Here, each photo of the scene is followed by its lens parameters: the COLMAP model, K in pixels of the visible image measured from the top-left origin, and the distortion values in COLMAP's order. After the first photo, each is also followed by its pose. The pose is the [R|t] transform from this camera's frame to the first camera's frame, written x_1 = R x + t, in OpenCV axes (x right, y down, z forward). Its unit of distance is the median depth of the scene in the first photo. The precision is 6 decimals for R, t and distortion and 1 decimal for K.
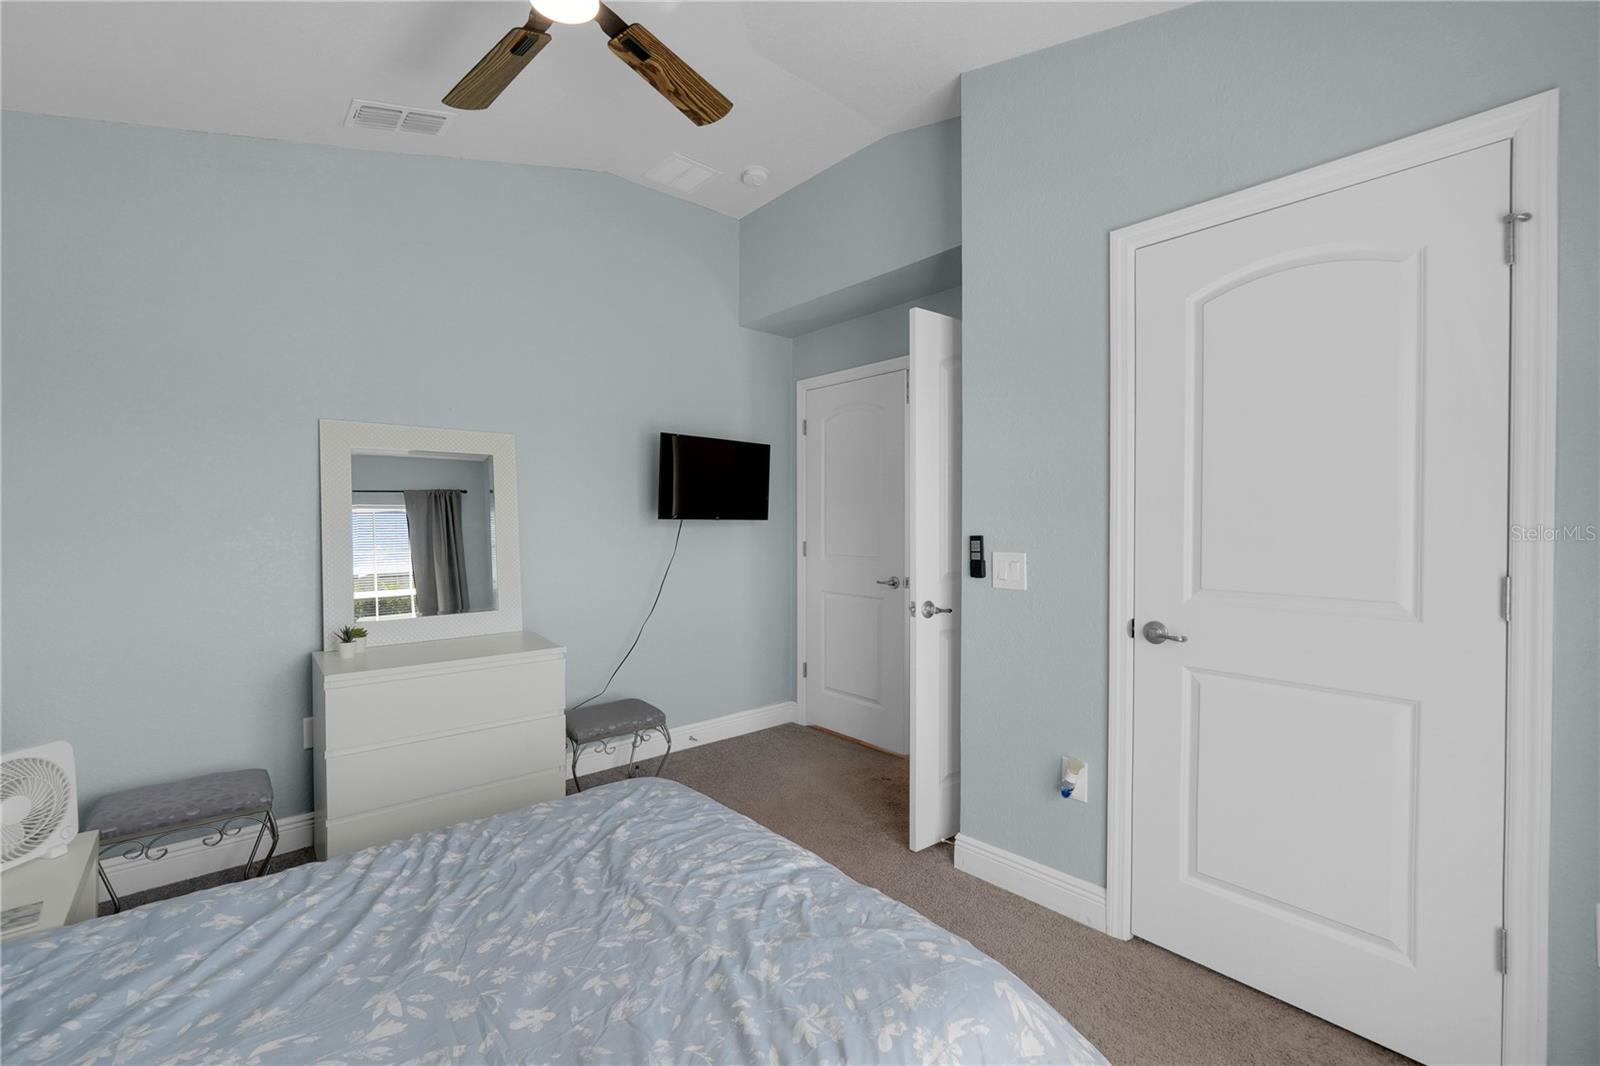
lens RADIAL K [[692.2, 0, 797.9], [0, 692.2, 528.2], [0, 0, 1]] dist [-0.000759, 0.000265]
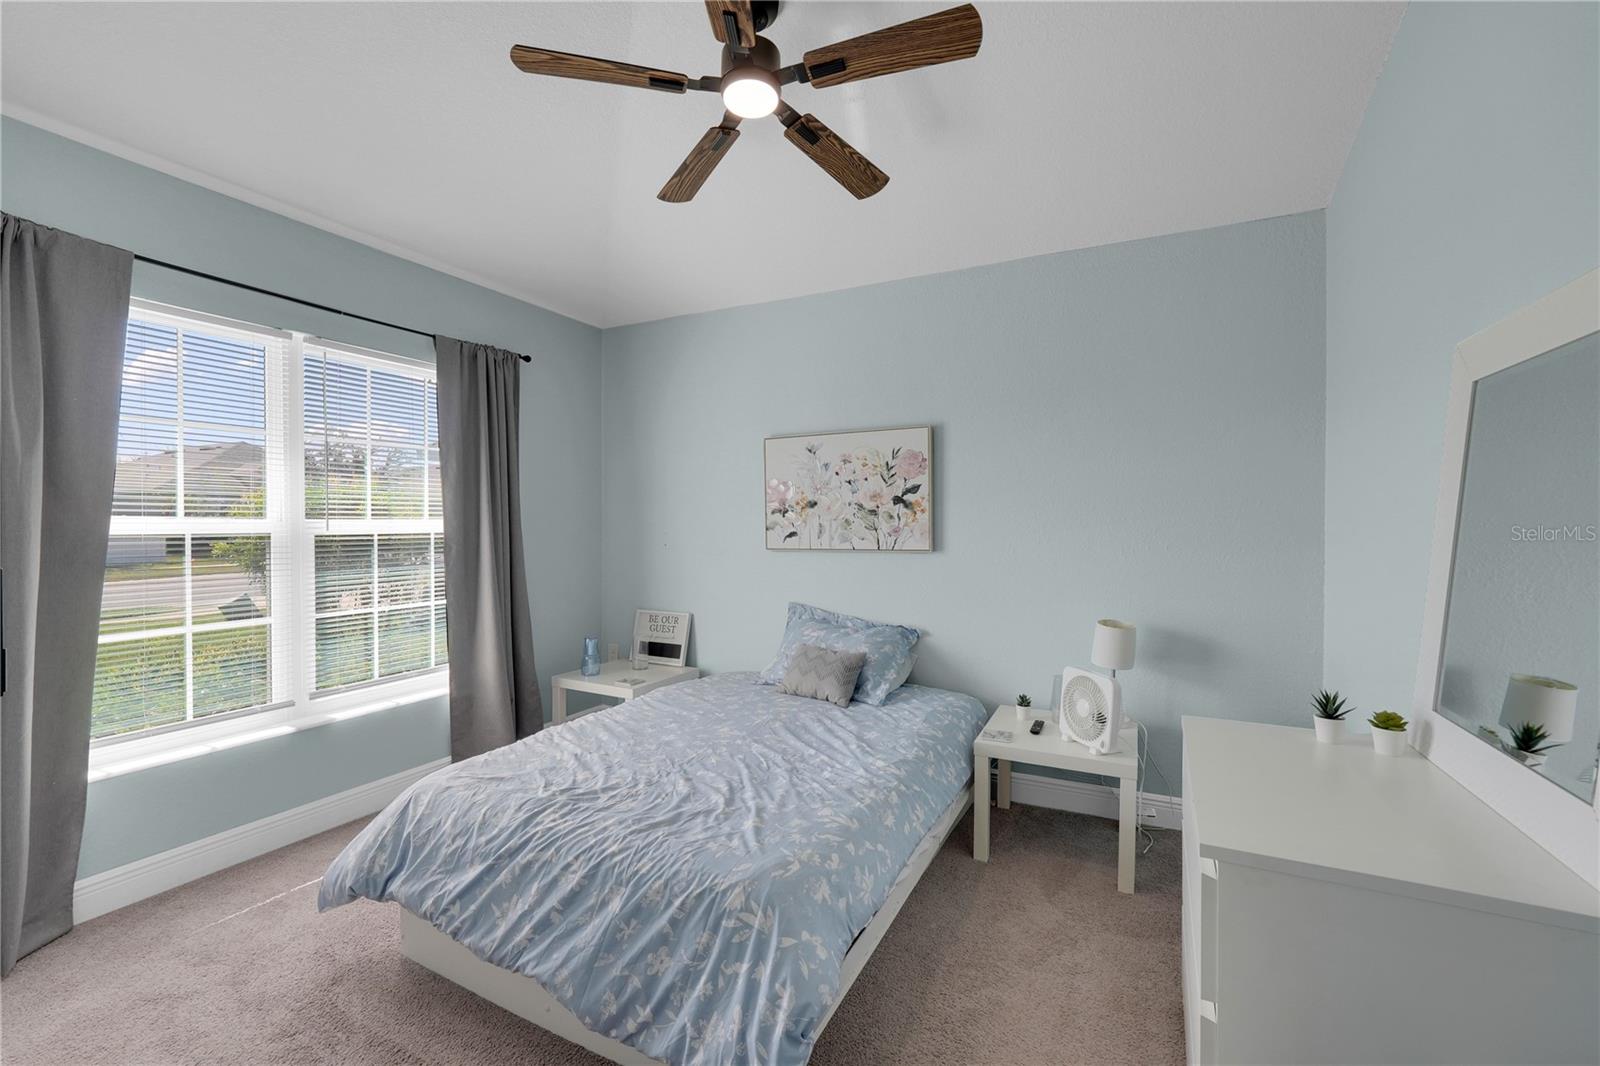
lens RADIAL K [[692.2, 0, 797.9], [0, 692.2, 528.2], [0, 0, 1]] dist [-0.000759, 0.000265]
pose [[-0.930474, 0.004477, -0.366329, 0.050793], [-0.002873, 0.999805, 0.019516, -0.034537], [0.366345, 0.019212, -0.930281, 2.879194]]
